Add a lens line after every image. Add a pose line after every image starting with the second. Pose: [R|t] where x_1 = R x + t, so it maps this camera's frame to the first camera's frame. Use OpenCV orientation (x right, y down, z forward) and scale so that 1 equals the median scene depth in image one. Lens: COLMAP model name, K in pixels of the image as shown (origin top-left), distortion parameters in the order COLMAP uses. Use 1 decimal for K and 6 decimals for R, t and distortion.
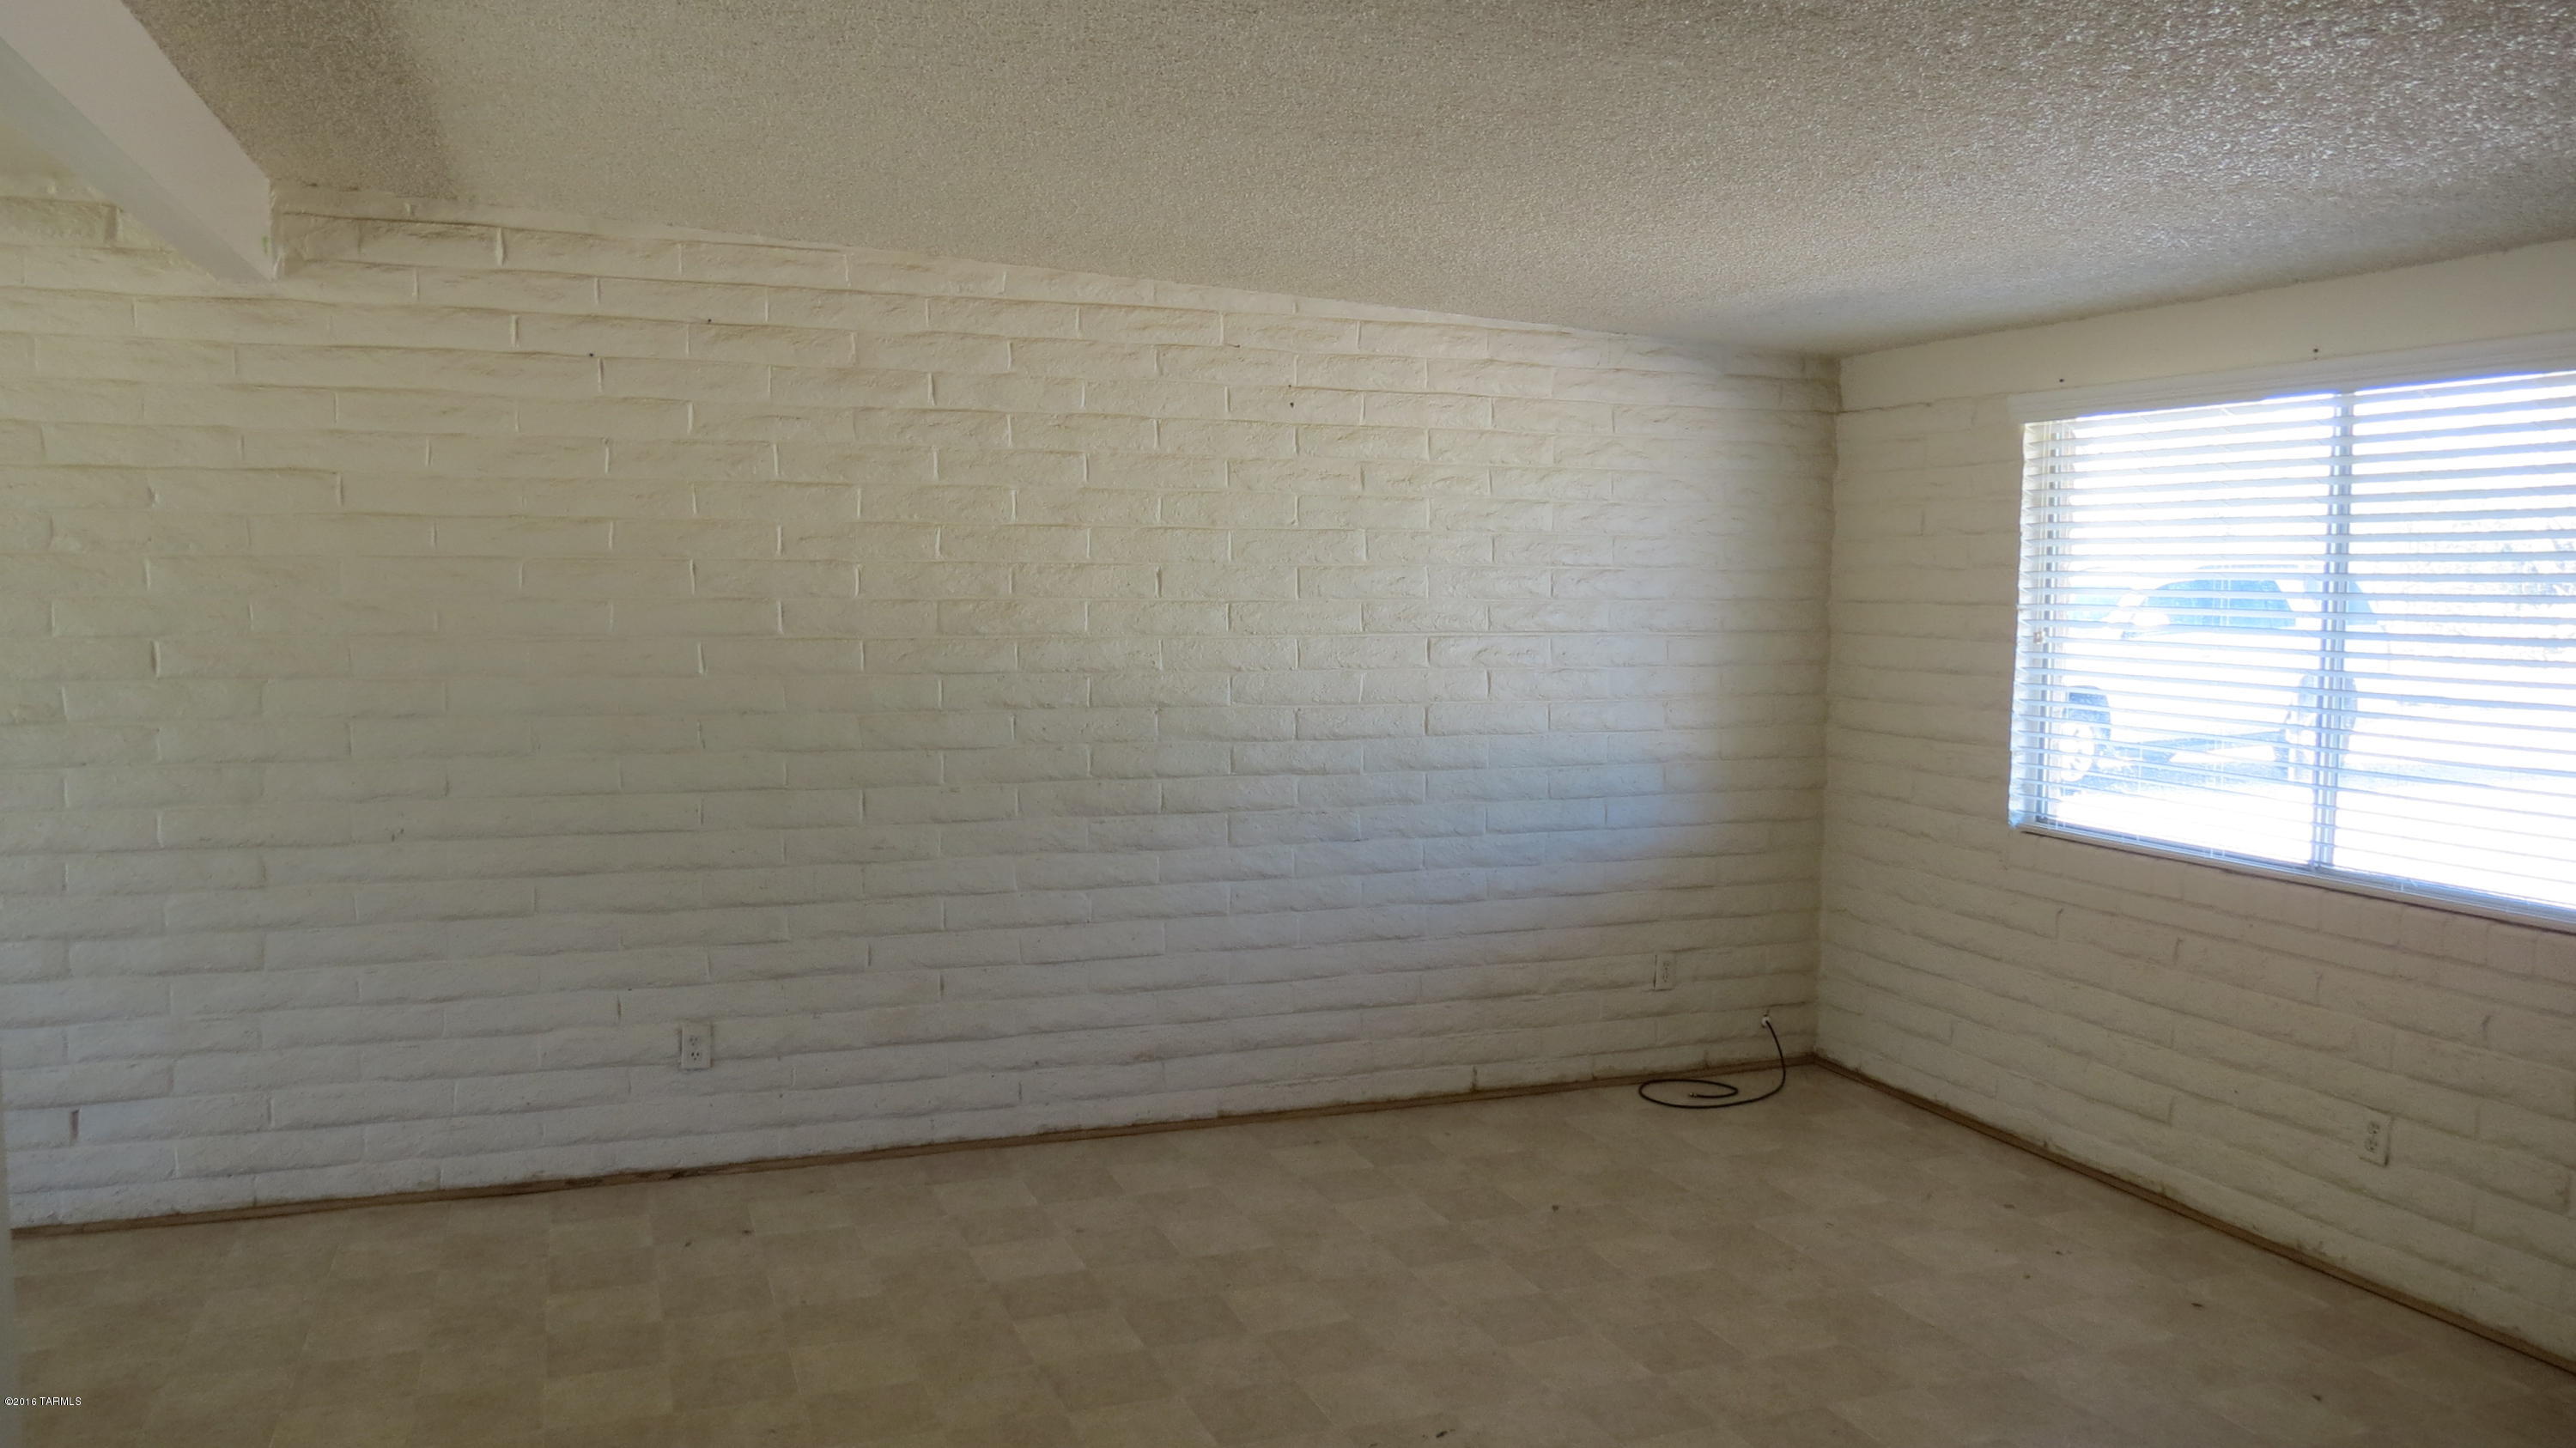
lens RADIAL K [[1970.9, 0, 1288.0], [0, 1970.9, 724.0], [0, 0, 1]] dist [0.002595, 0.041096]
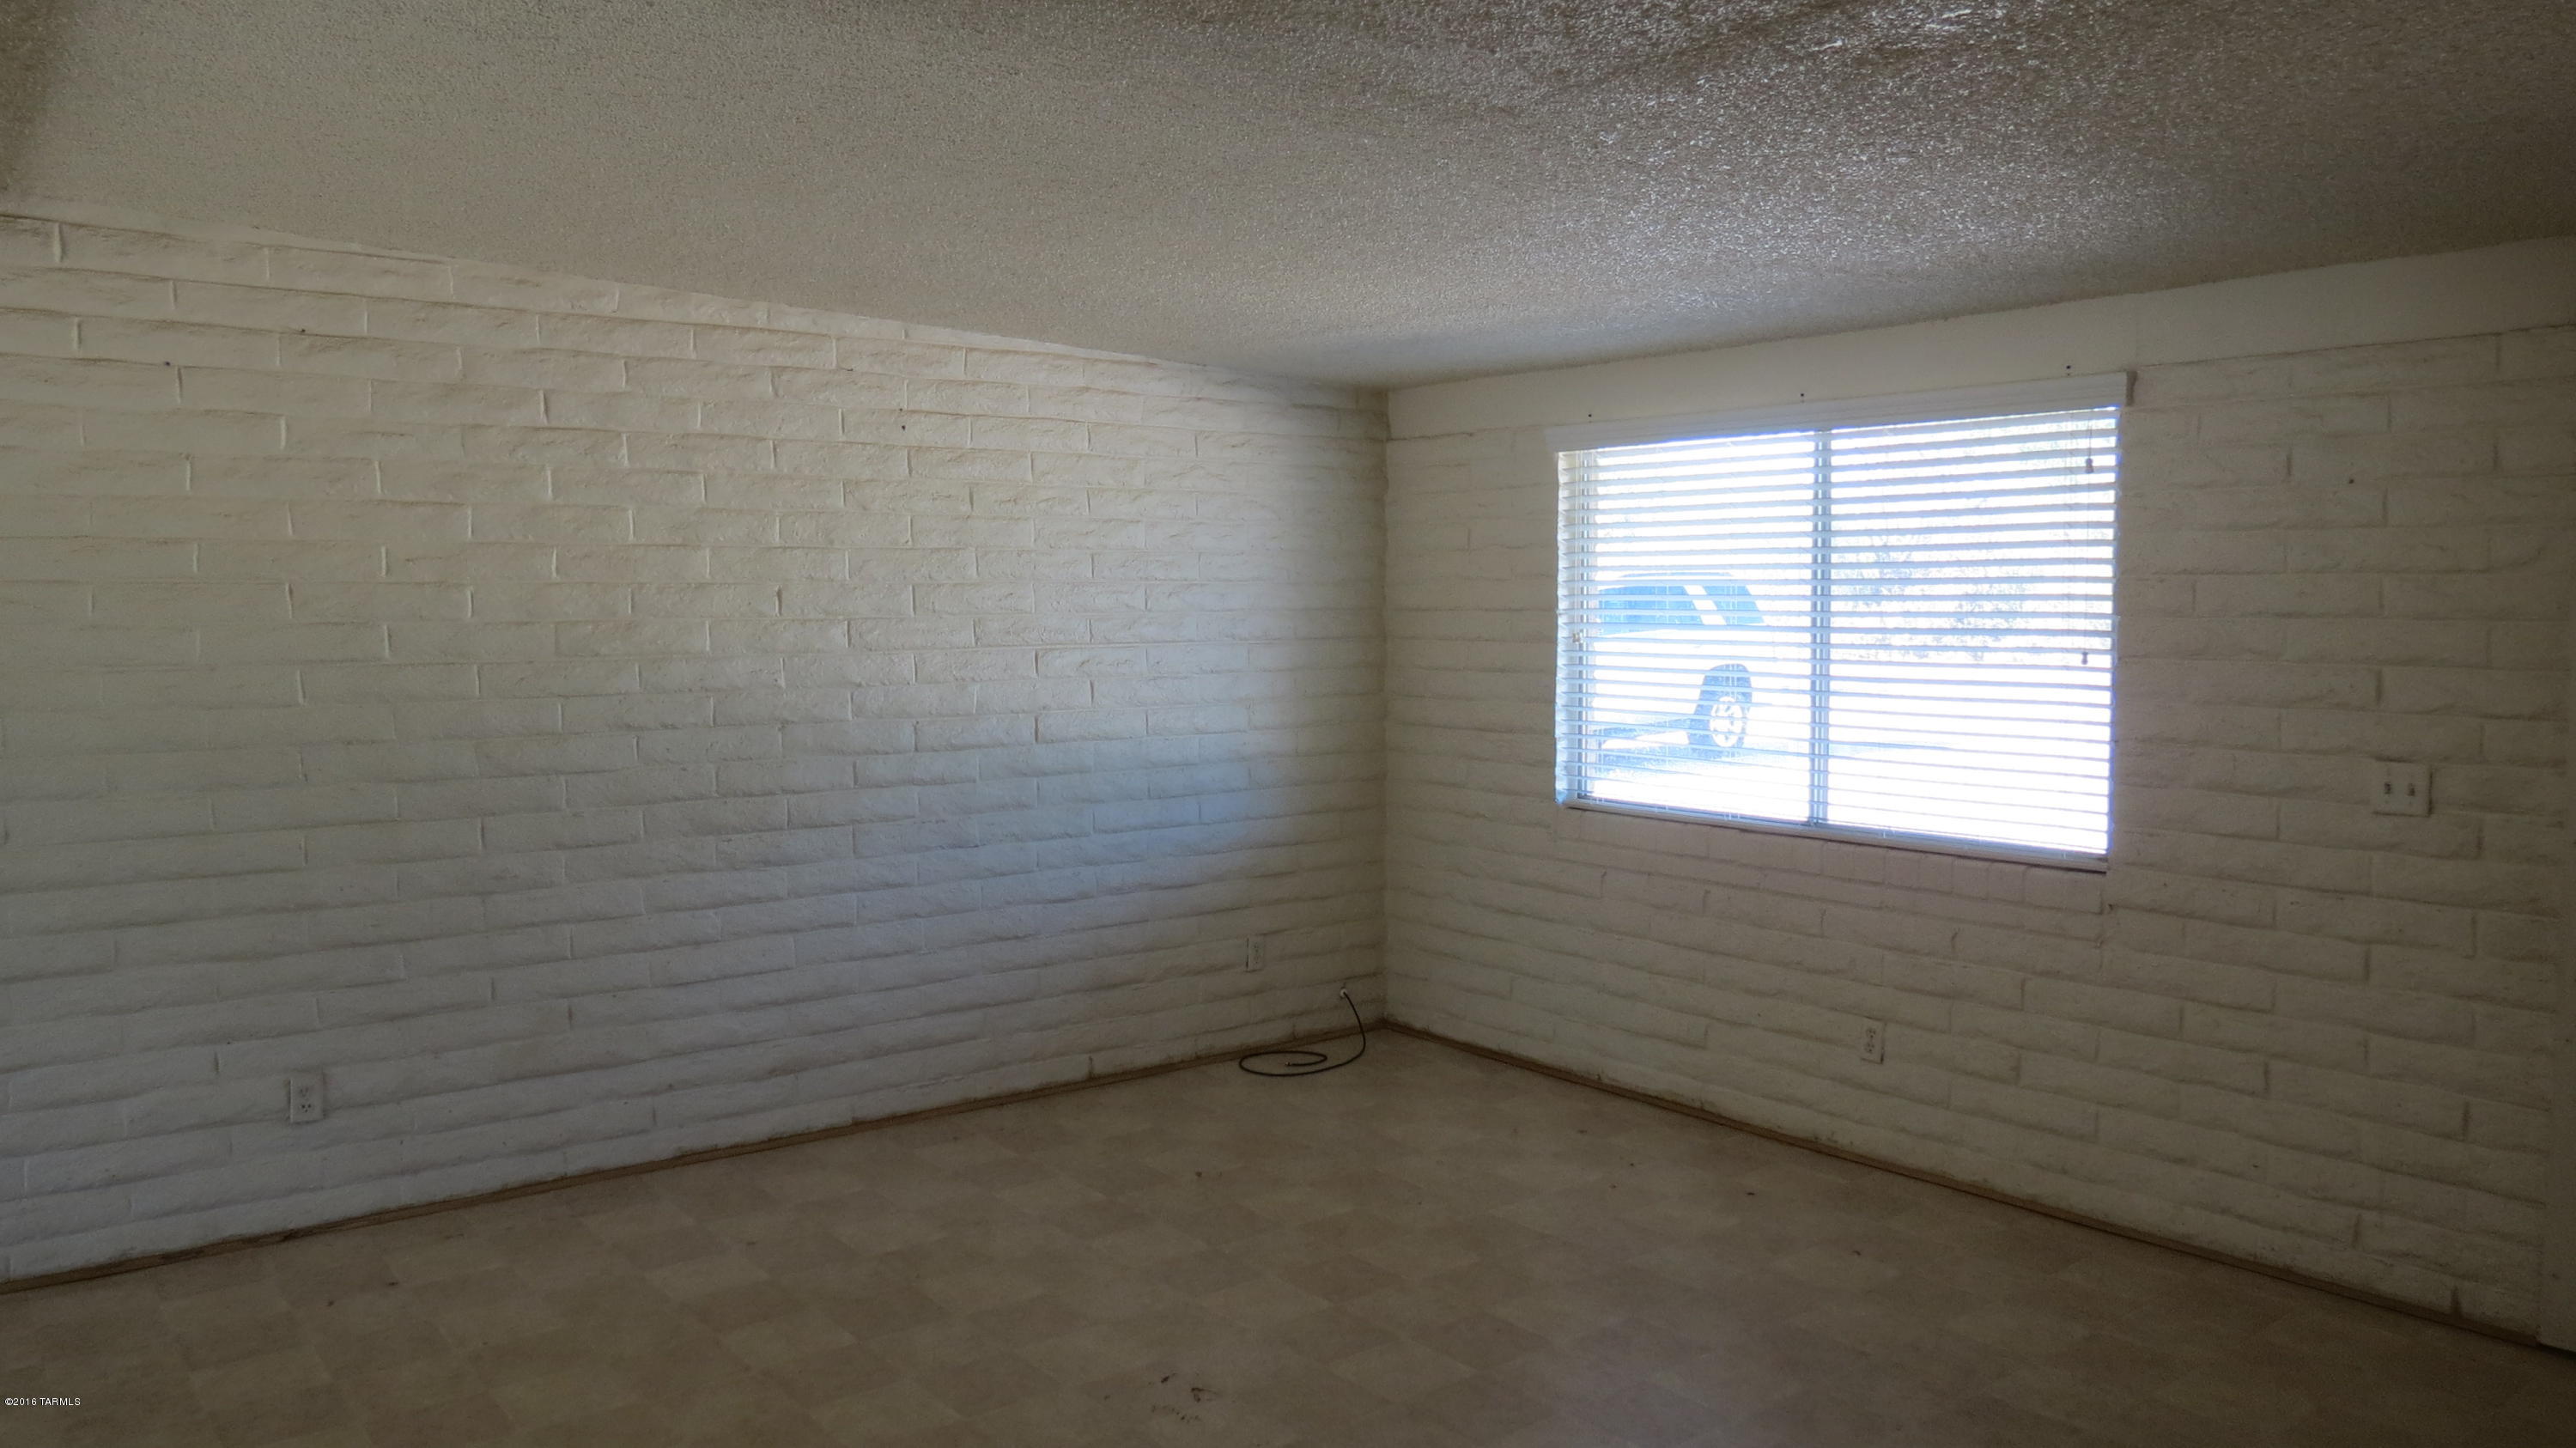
lens RADIAL K [[1981.9, 0, 1288.0], [0, 1981.9, 724.0], [0, 0, 1]] dist [0.044017, 0.004842]
pose [[0.954674, -0.032697, 0.295851, -0.124441], [0.035397, 0.999366, -0.003772, 0.004665], [-0.295540, 0.014073, 0.955227, -0.055368]]
